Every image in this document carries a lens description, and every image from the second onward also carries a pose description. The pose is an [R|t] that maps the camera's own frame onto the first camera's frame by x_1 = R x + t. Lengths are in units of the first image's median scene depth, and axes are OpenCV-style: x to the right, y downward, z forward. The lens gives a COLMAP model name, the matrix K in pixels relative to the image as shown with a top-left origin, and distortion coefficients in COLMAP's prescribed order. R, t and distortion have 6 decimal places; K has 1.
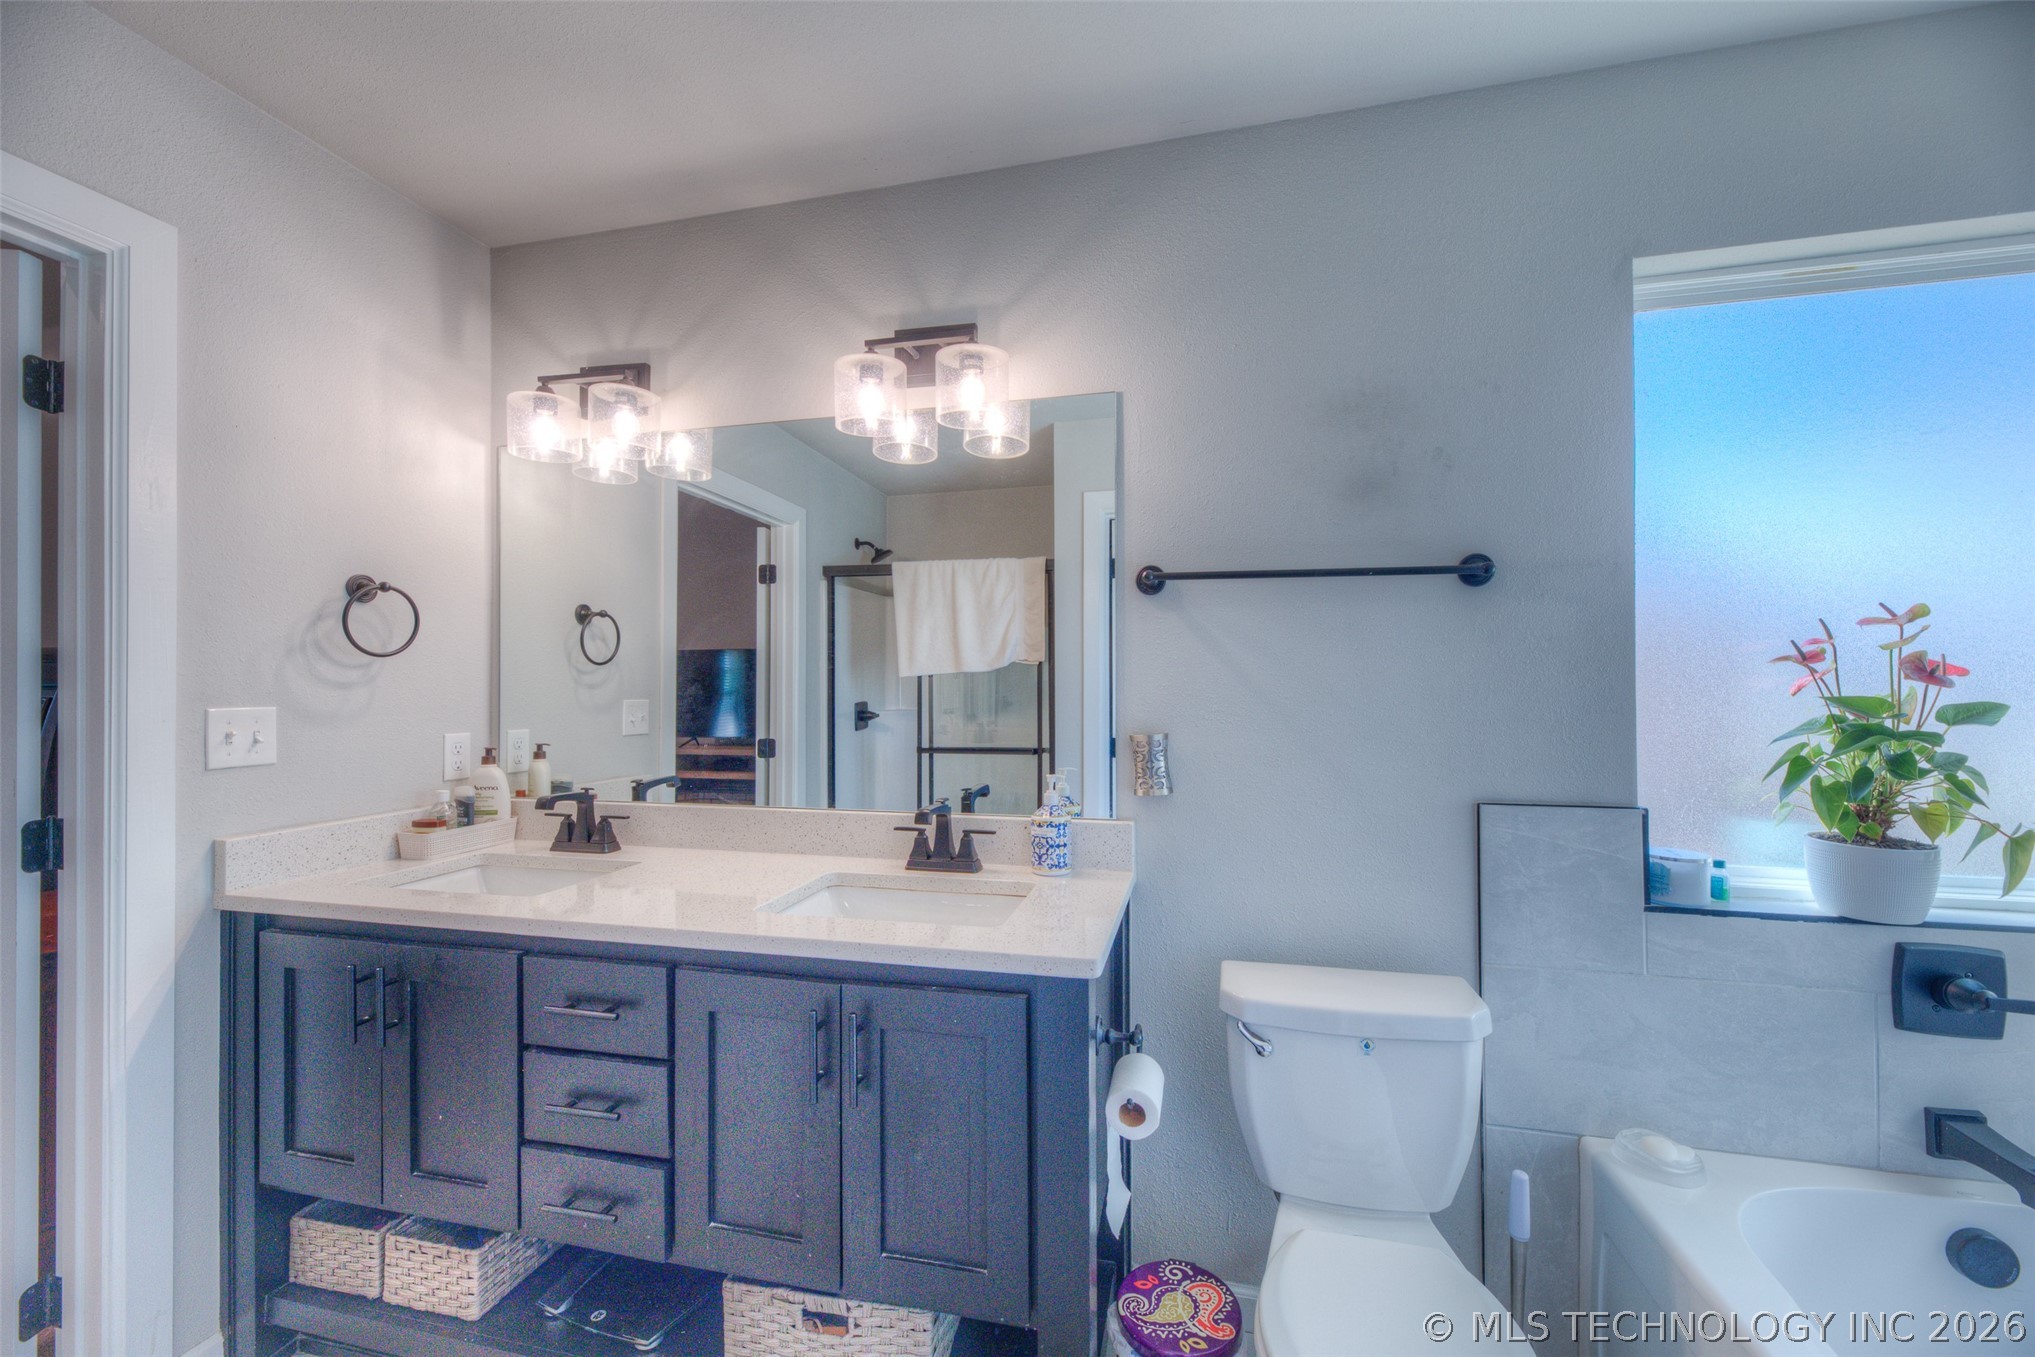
lens RADIAL K [[812.7, 0, 1007.2], [0, 812.7, 680.0], [0, 0, 1]] dist [0.007682, -0.001094]
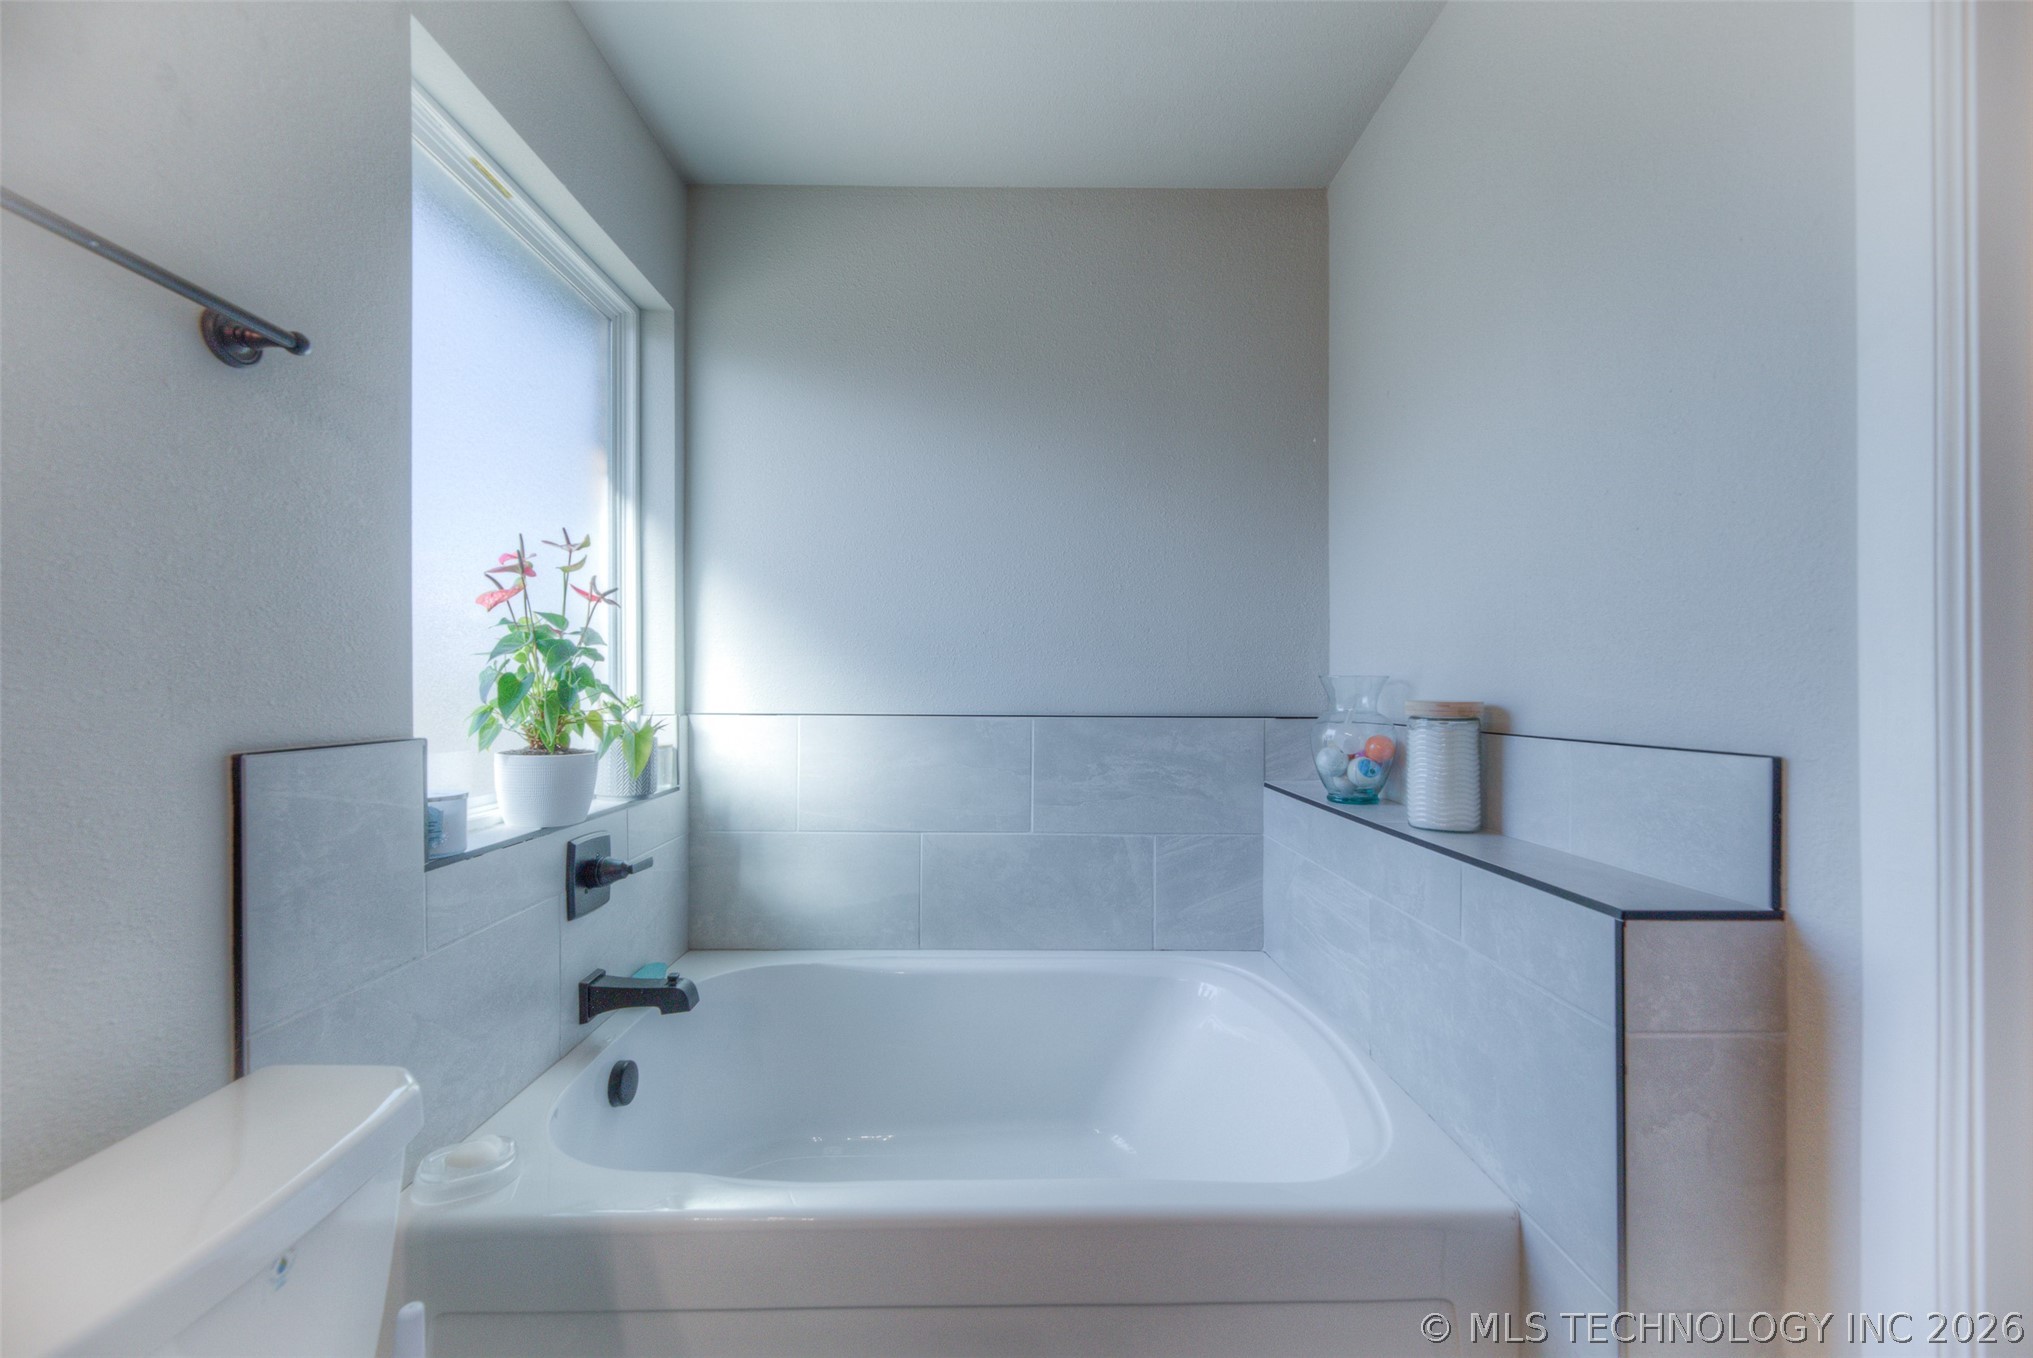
lens RADIAL K [[811.9, 0, 1021.9], [0, 811.9, 680.8], [0, 0, 1]] dist [0.007682, -0.001094]
pose [[-0.243610, 0.006586, 0.969851, -0.075422], [-0.002502, 0.999969, -0.007419, 0.078846], [-0.969870, -0.004234, -0.243586, 0.470043]]
